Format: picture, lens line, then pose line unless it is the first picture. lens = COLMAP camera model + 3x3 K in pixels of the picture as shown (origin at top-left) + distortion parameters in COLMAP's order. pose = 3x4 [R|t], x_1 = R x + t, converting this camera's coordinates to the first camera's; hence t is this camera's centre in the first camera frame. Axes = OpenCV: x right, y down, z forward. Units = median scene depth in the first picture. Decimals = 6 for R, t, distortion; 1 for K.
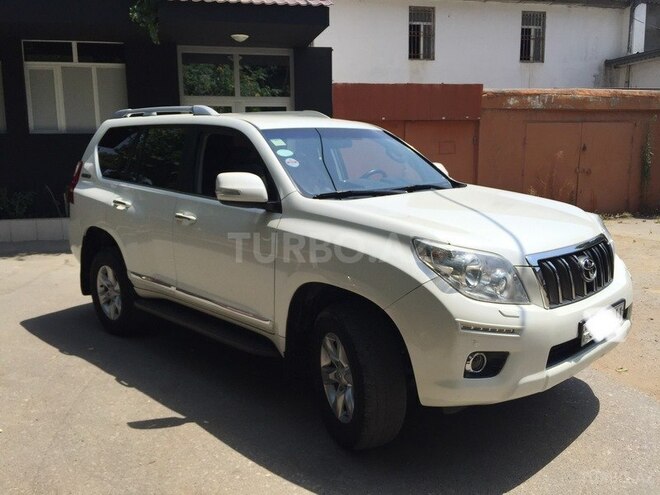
lens RADIAL K [[629.2, 0, 330.0], [0, 629.2, 247.5], [0, 0, 1]] dist [0.114630, -0.227752]
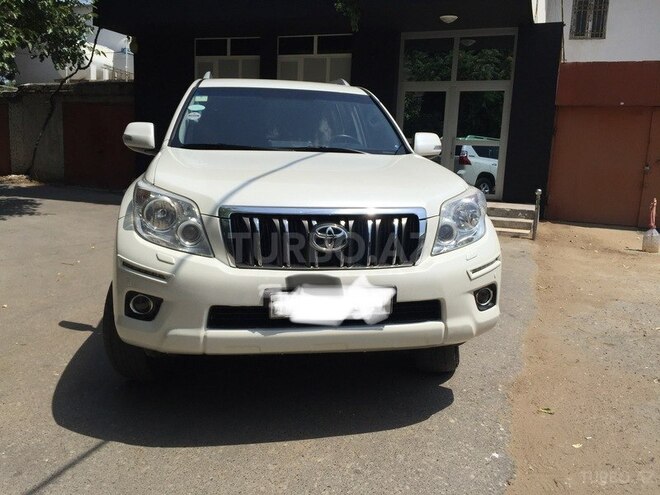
lens RADIAL K [[629.2, 0, 330.0], [0, 629.2, 247.5], [0, 0, 1]] dist [0.114630, -0.227752]
pose [[0.790629, 0.132398, -0.597810, 0.759354], [-0.137692, 0.989780, 0.037106, 0.013073], [0.596613, 0.052977, 0.800779, 0.278744]]
